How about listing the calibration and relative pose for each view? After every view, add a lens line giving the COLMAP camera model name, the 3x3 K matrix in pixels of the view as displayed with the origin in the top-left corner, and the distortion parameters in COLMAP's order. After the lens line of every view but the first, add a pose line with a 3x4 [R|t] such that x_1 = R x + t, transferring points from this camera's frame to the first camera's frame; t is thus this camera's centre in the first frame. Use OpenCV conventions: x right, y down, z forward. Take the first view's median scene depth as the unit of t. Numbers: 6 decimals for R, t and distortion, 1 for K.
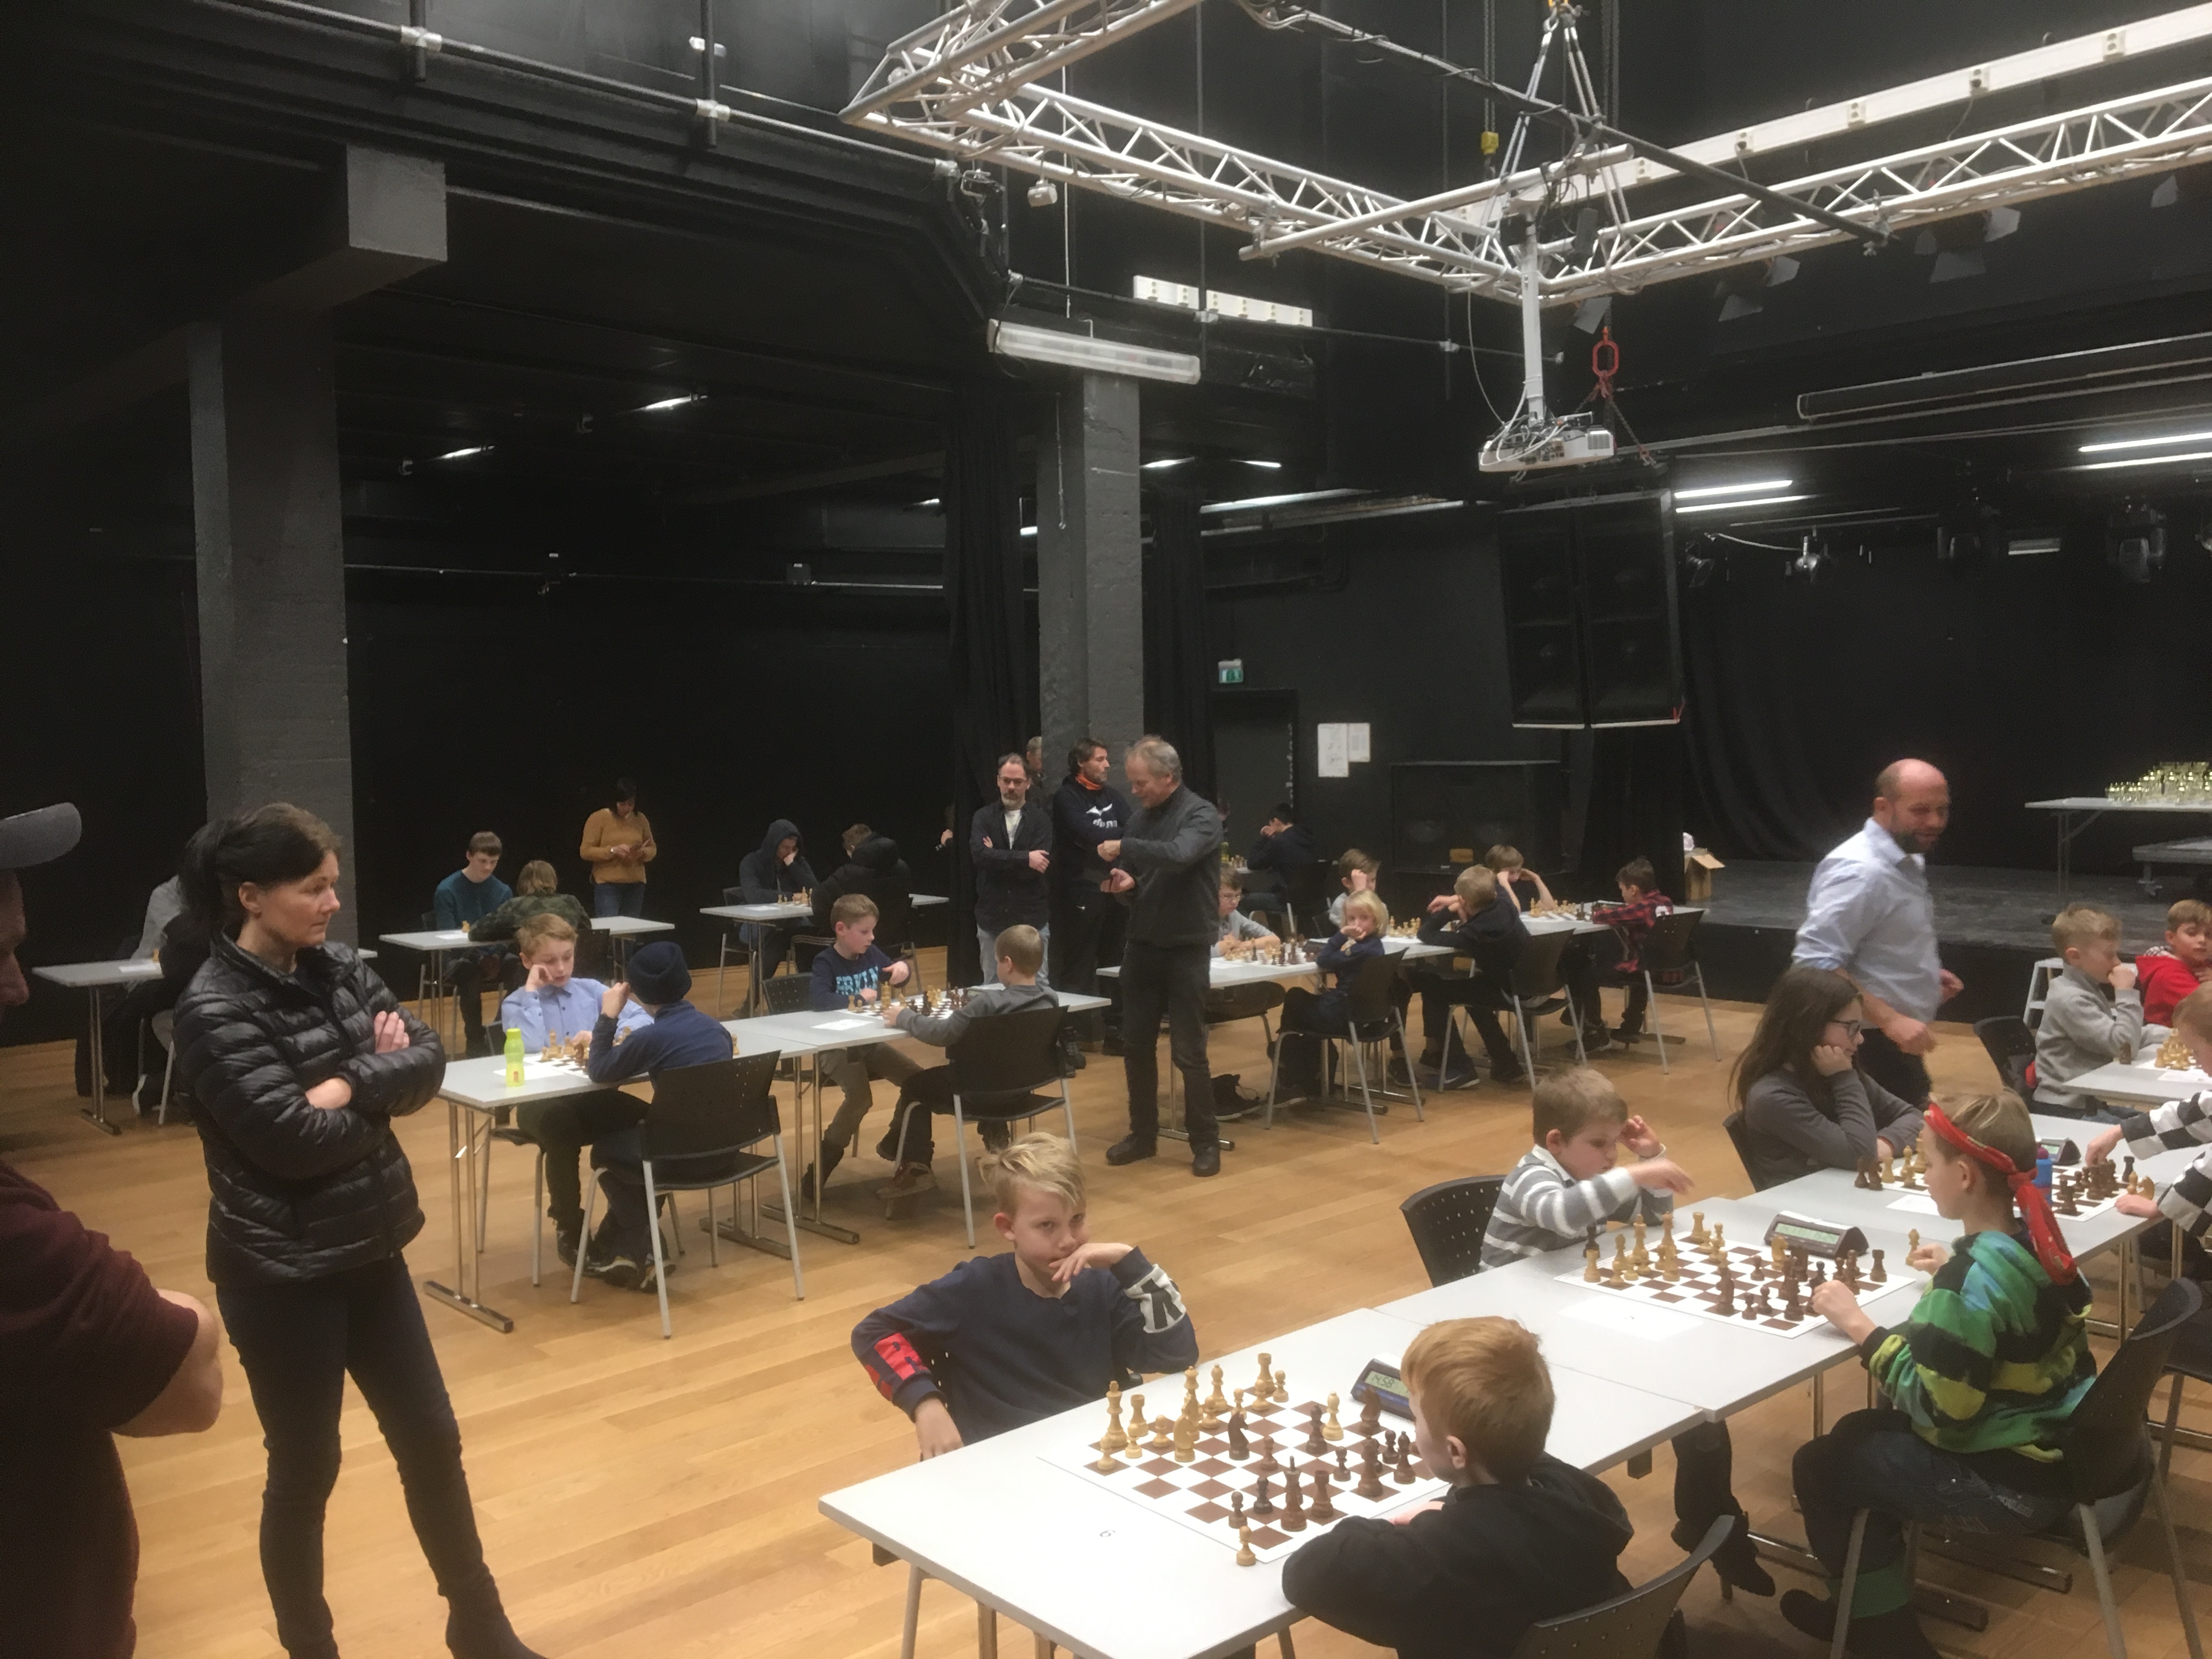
lens RADIAL K [[1861.3, 0, 1095.2], [0, 1861.3, 827.7], [0, 0, 1]] dist [0.074107, -0.119511]
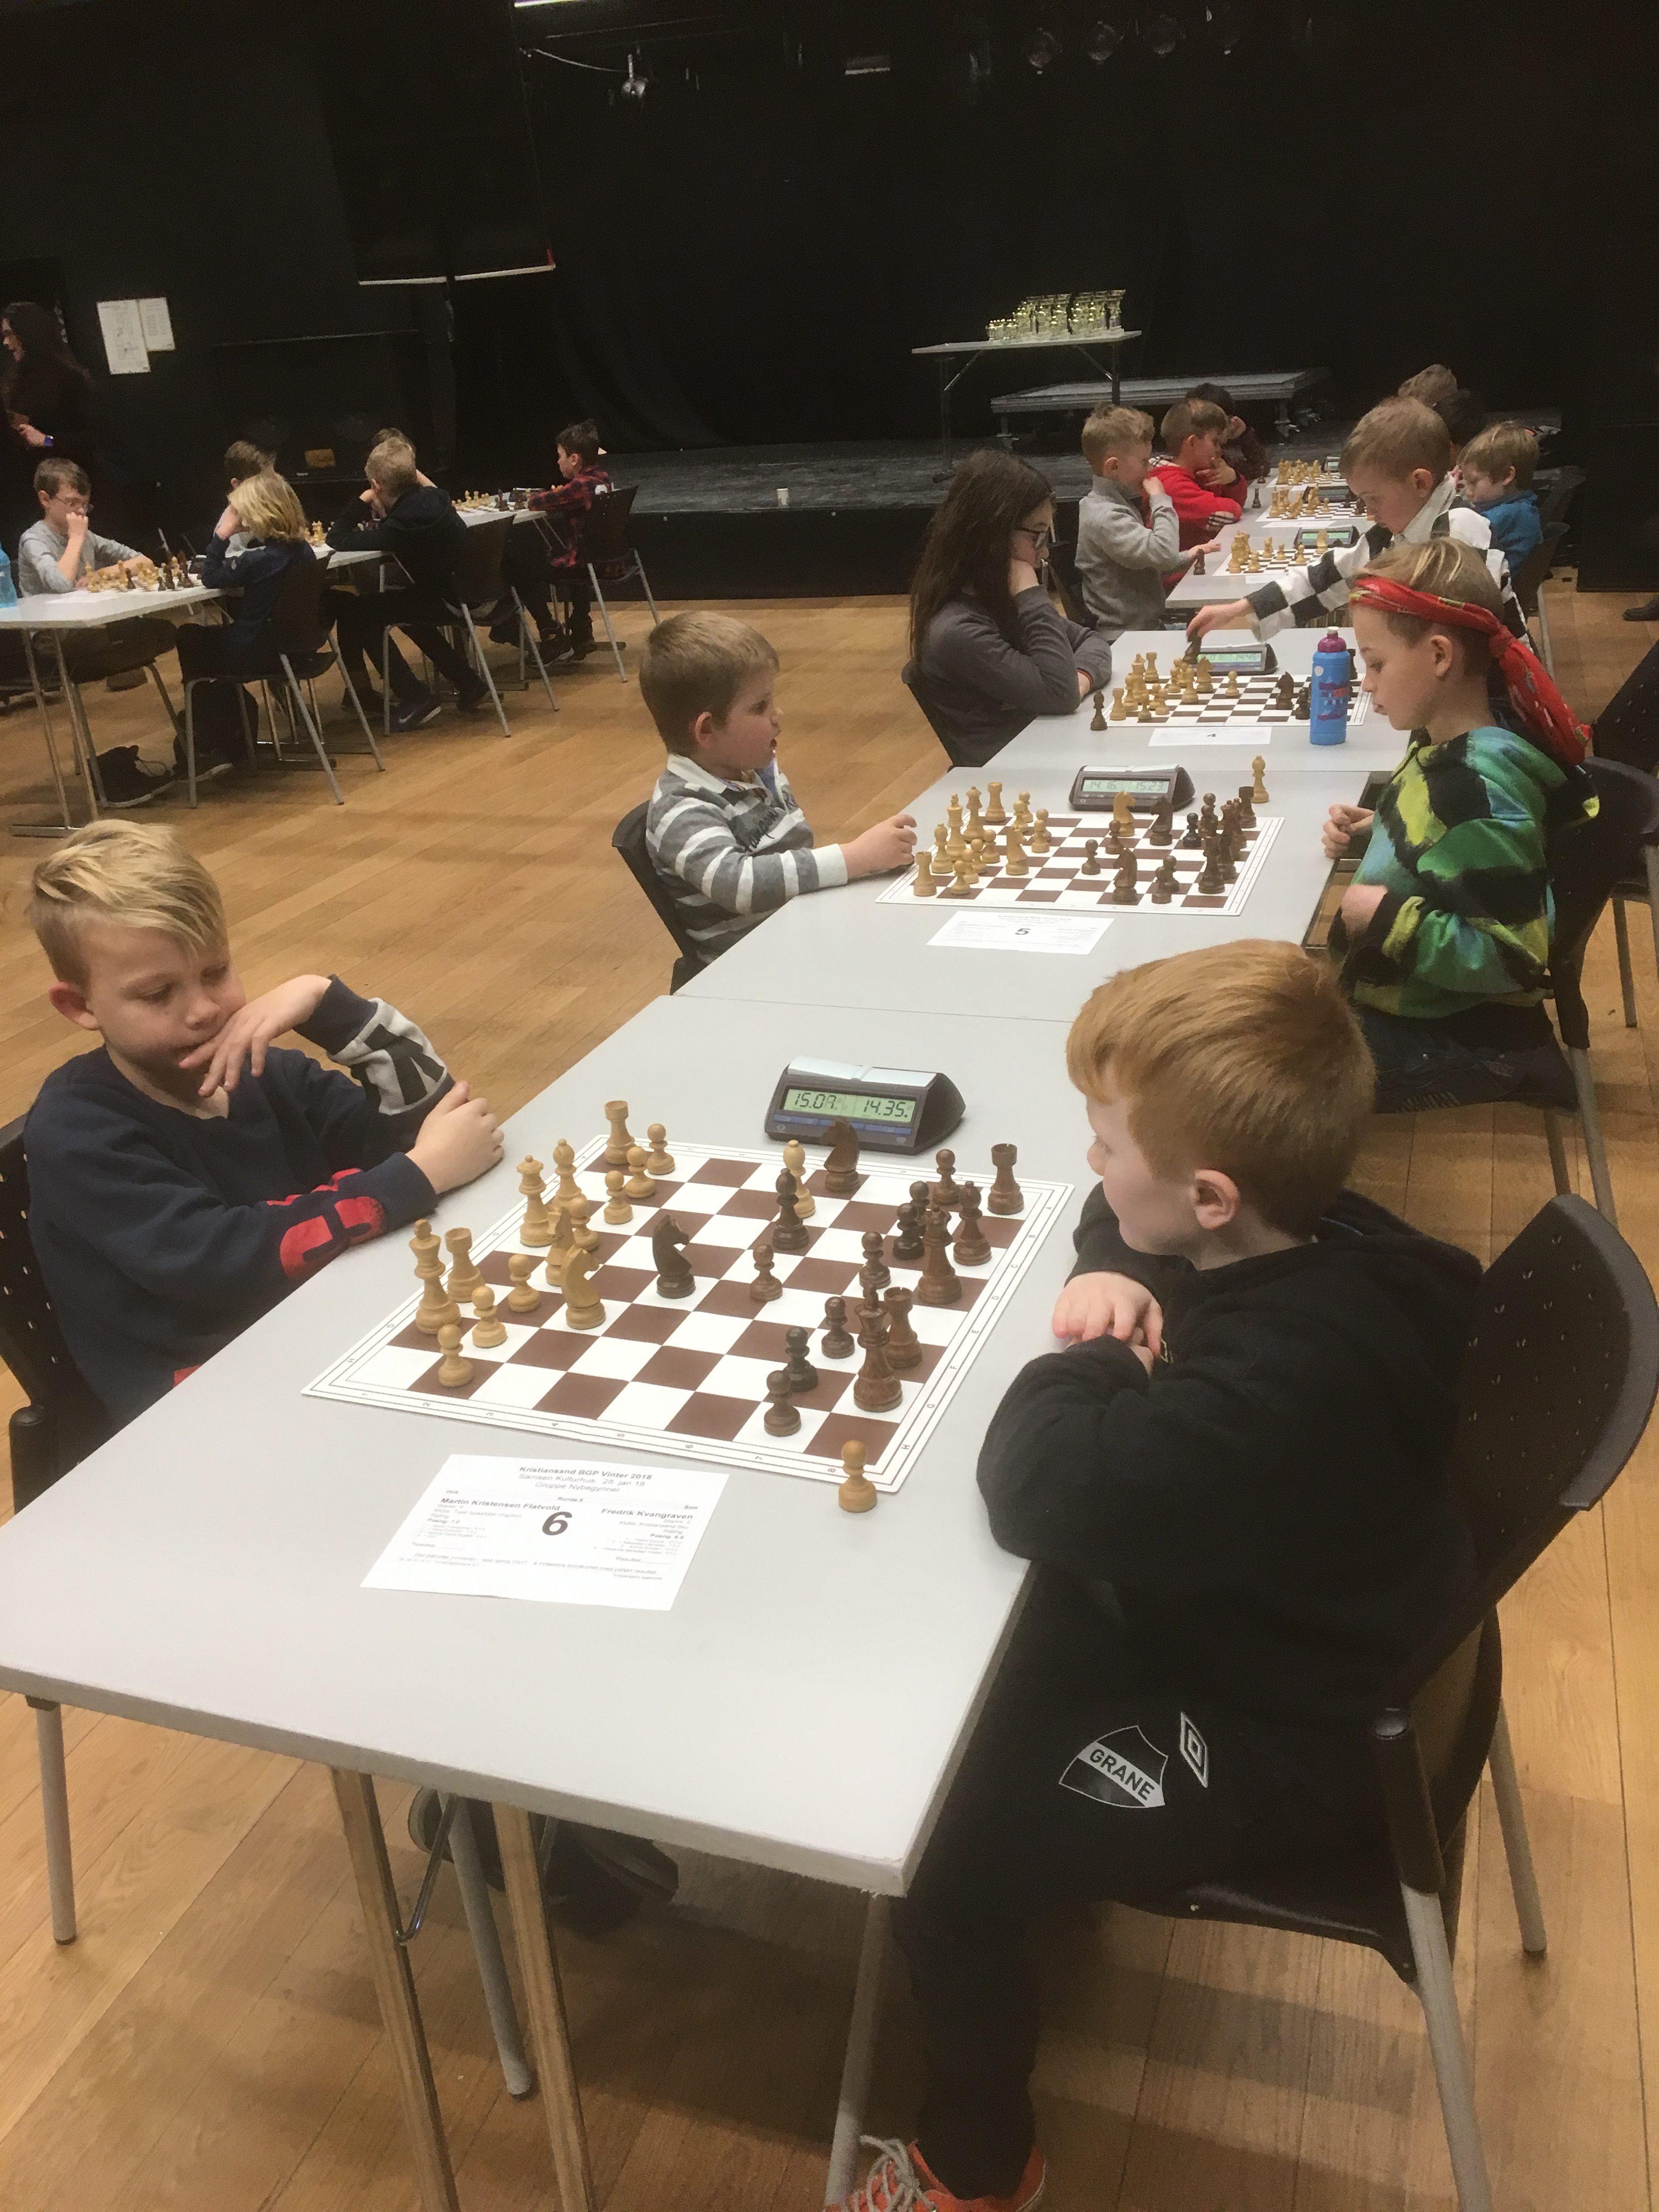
lens RADIAL K [[1861.3, 0, 821.3], [0, 1861.3, 1091.5], [0, 0, 1]] dist [0.074107, -0.119511]
pose [[0.879006, -0.217694, 0.424215, -0.036335], [0.074798, 0.941632, 0.328230, 0.034426], [-0.470908, -0.256785, 0.843983, 0.179058]]
